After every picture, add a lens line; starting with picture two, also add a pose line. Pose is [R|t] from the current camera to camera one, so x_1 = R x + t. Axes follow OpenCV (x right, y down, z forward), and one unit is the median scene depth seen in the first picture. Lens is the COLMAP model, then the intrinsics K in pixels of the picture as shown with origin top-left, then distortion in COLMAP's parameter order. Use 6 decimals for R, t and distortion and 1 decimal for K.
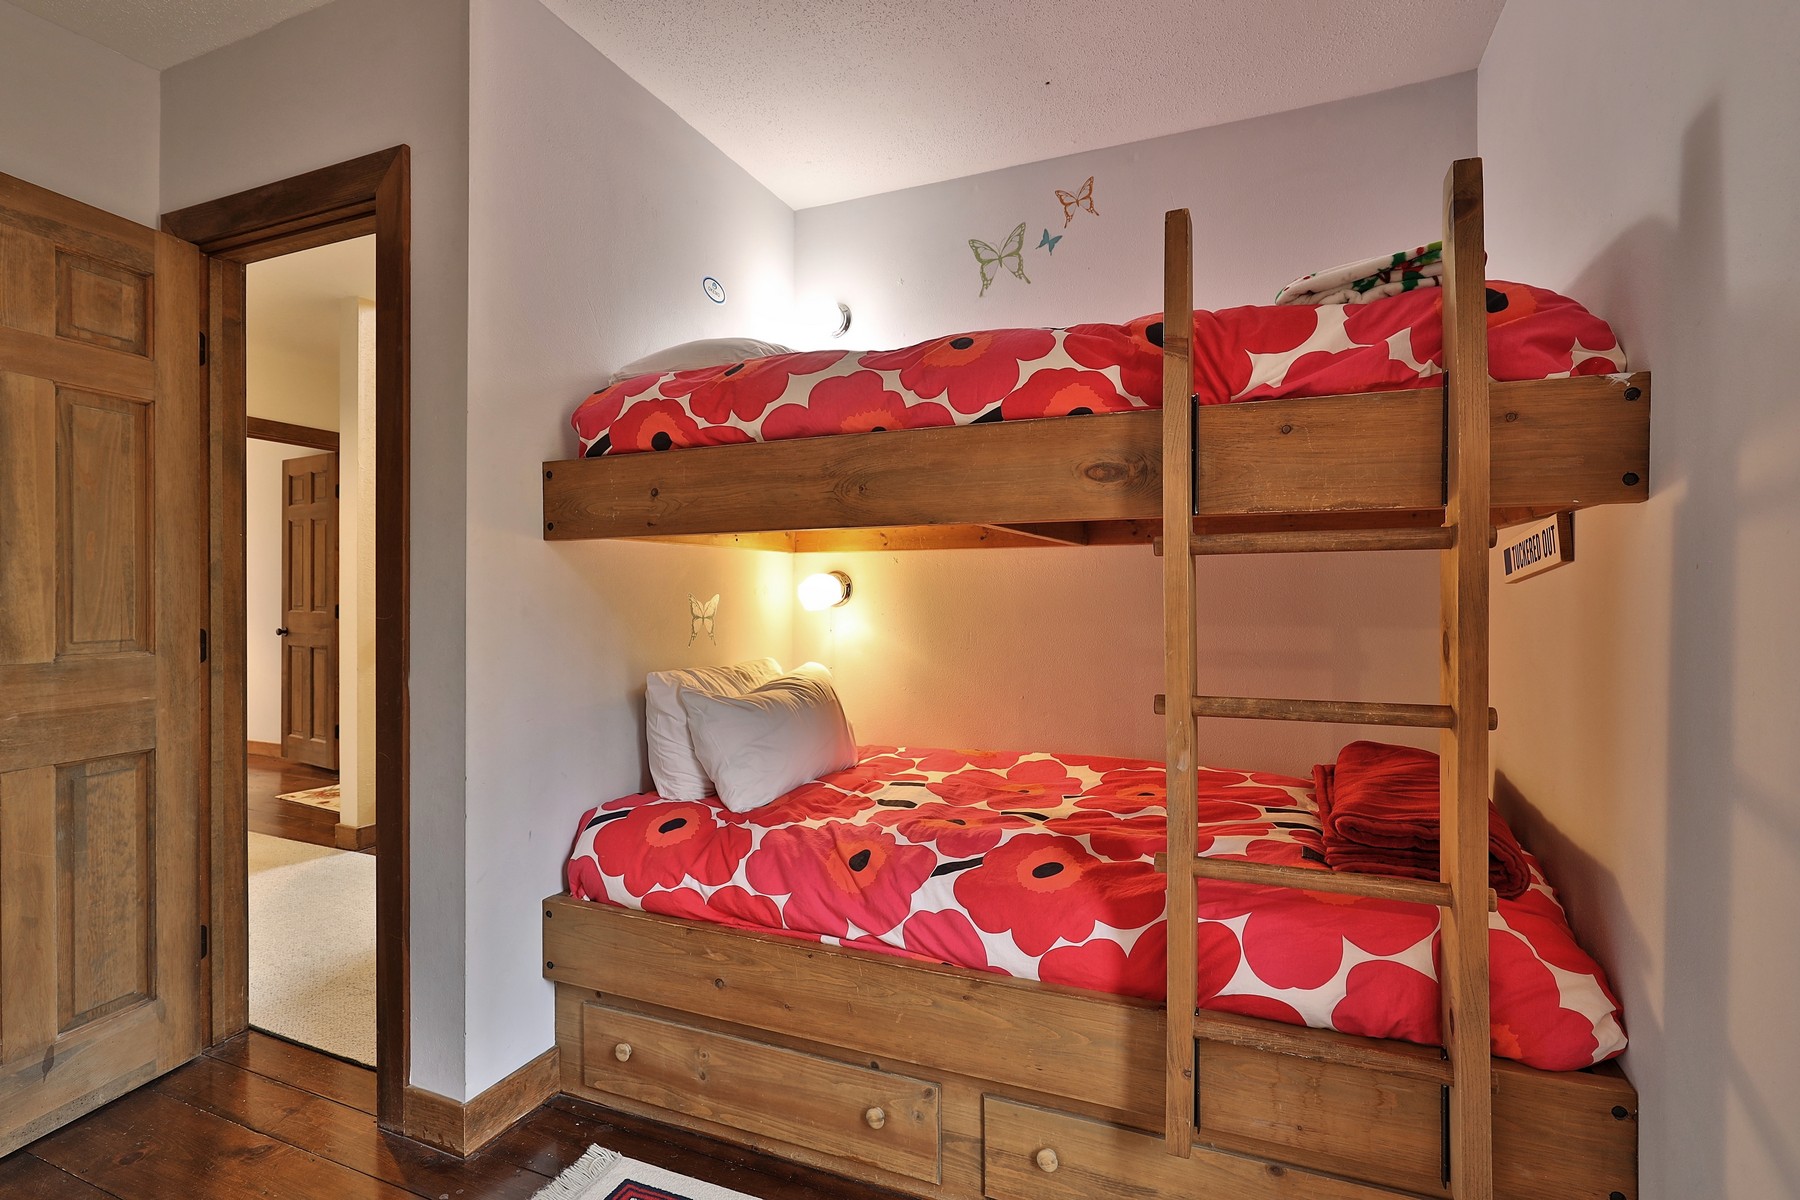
lens RADIAL K [[866.3, 0, 897.7], [0, 866.3, 600.4], [0, 0, 1]] dist [0.003008, -0.001084]
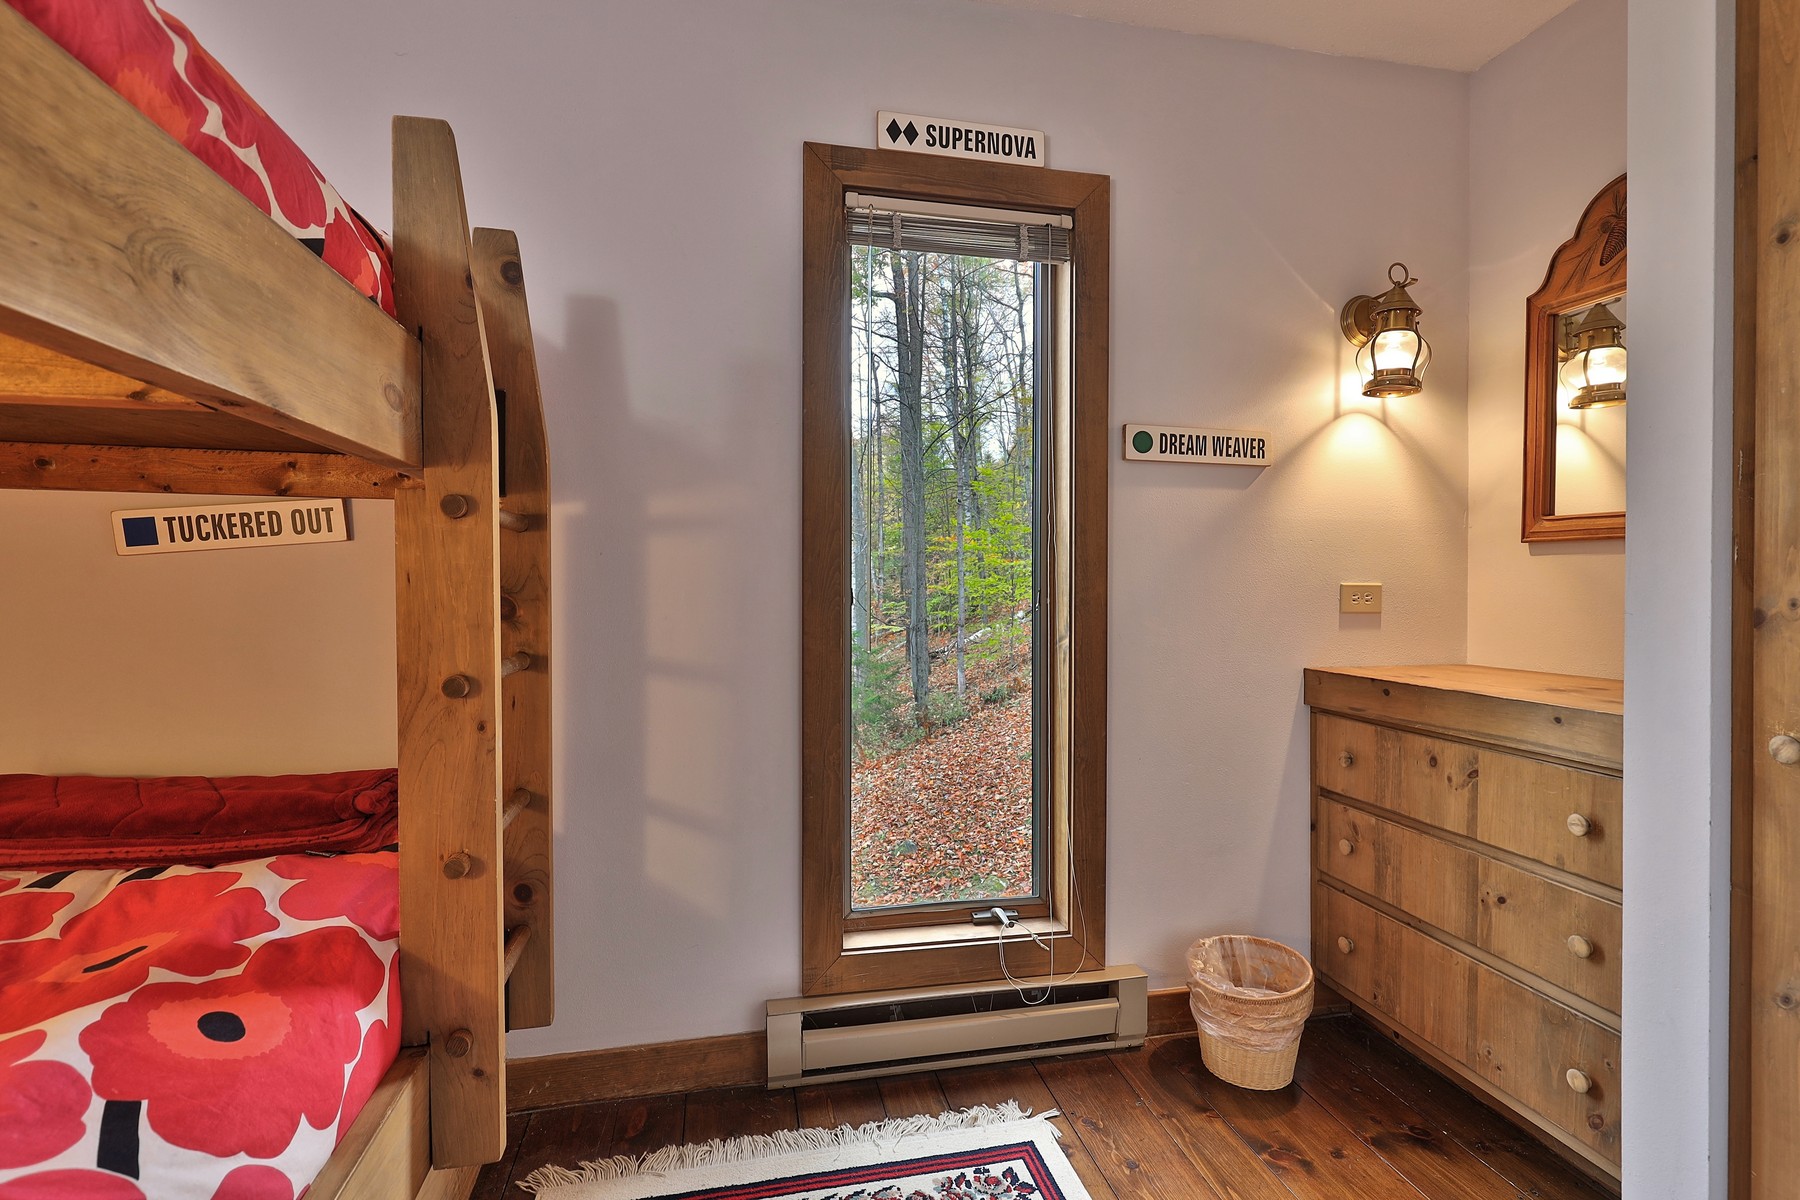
lens RADIAL K [[866.3, 0, 903.5], [0, 866.3, 595.9], [0, 0, 1]] dist [0.003008, -0.001084]
pose [[-0.568782, -0.008631, 0.822443, -0.564217], [0.001478, 0.999933, 0.011516, 0.015208], [-0.822487, 0.007766, -0.568731, 0.950487]]
